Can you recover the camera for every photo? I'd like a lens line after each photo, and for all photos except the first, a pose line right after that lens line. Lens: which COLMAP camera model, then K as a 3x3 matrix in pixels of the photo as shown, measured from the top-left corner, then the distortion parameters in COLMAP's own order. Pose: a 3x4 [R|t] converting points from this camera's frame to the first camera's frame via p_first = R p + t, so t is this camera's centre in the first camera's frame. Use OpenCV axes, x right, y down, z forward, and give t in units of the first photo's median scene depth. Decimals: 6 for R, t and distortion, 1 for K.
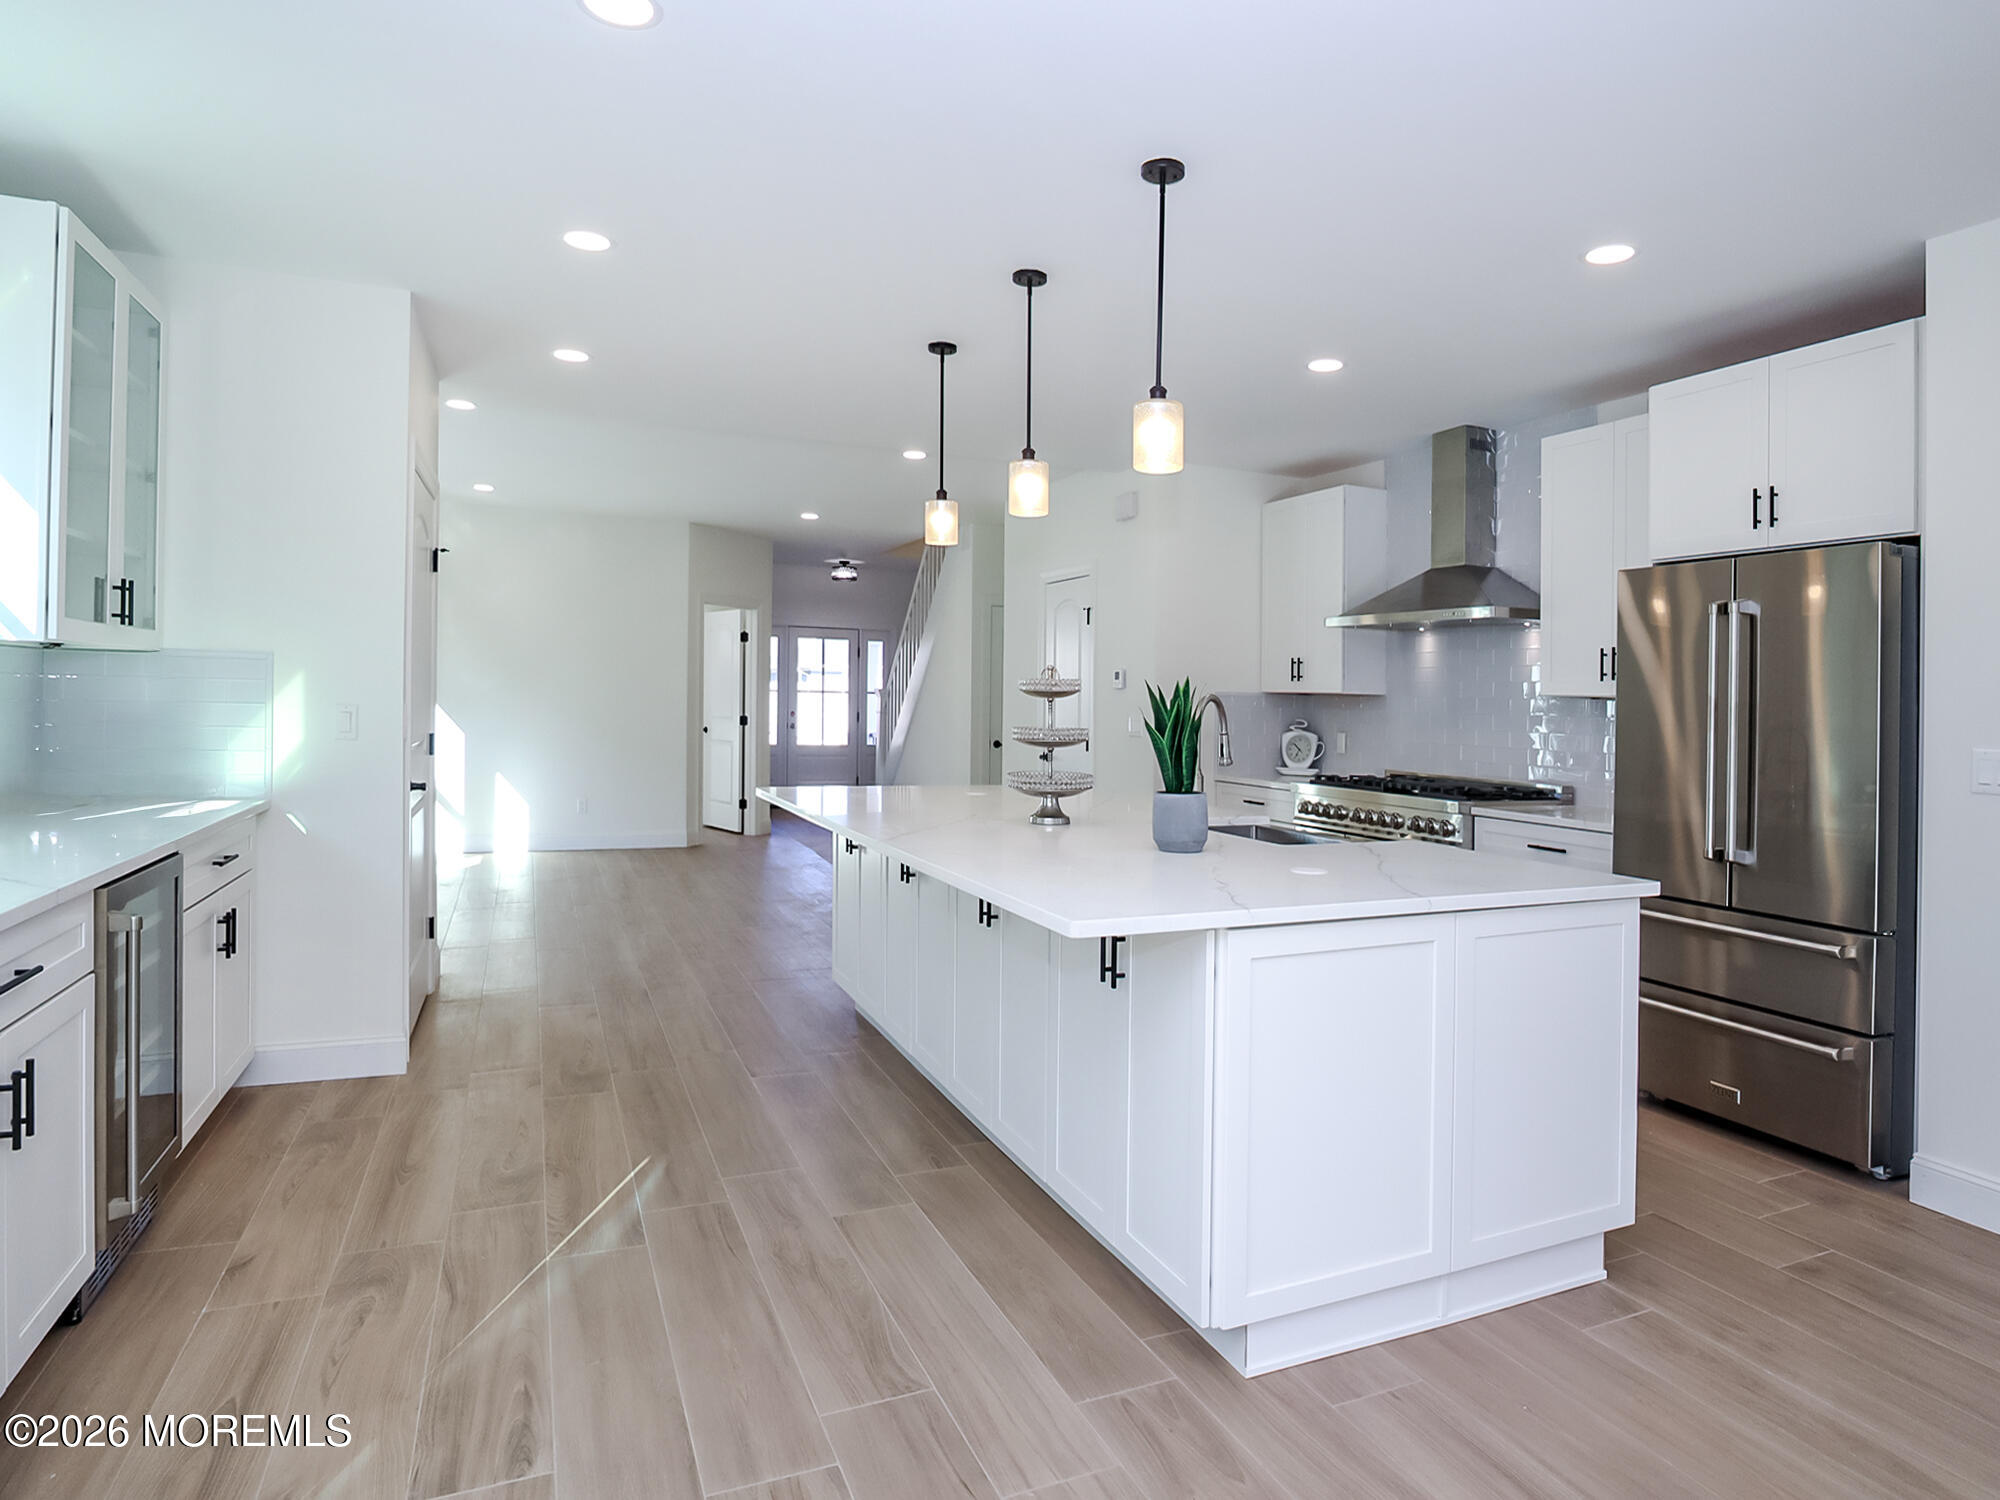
lens RADIAL K [[1109.2, 0, 909.6], [0, 1109.2, 738.6], [0, 0, 1]] dist [-0.025826, 0.000478]
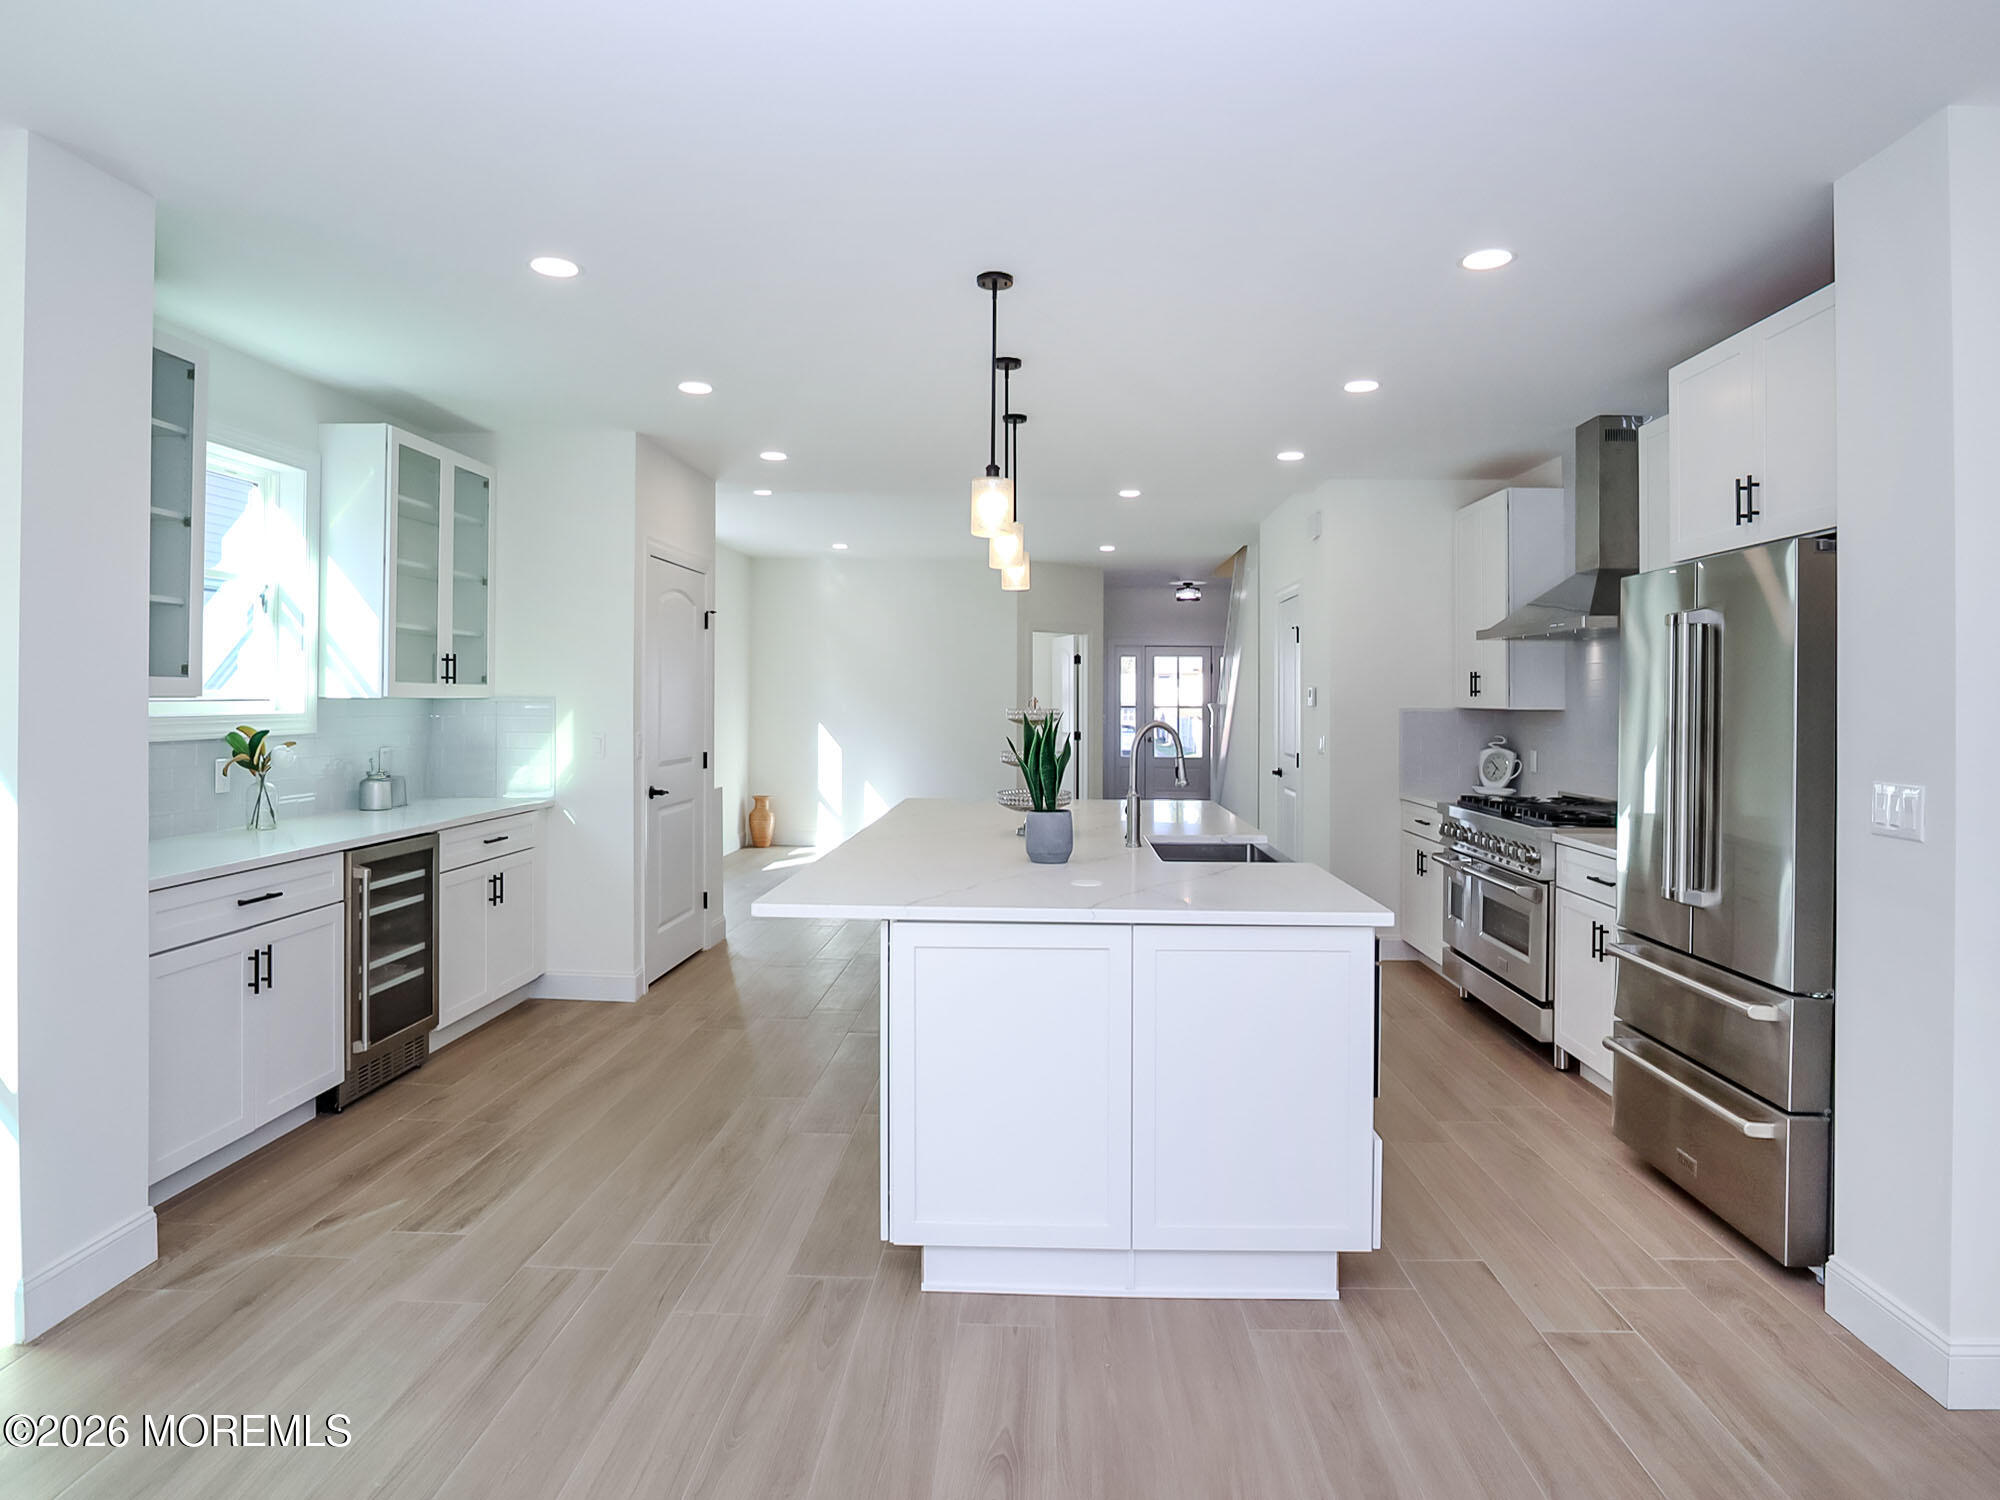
lens RADIAL K [[1081.9, 0, 959.5], [0, 1081.9, 741.5], [0, 0, 1]] dist [-0.033048, 0.000529]
pose [[0.899349, -0.002822, -0.437221, 0.580493], [0.000775, 0.999988, -0.004858, -0.014681], [0.437230, 0.004030, 0.899341, -0.038333]]
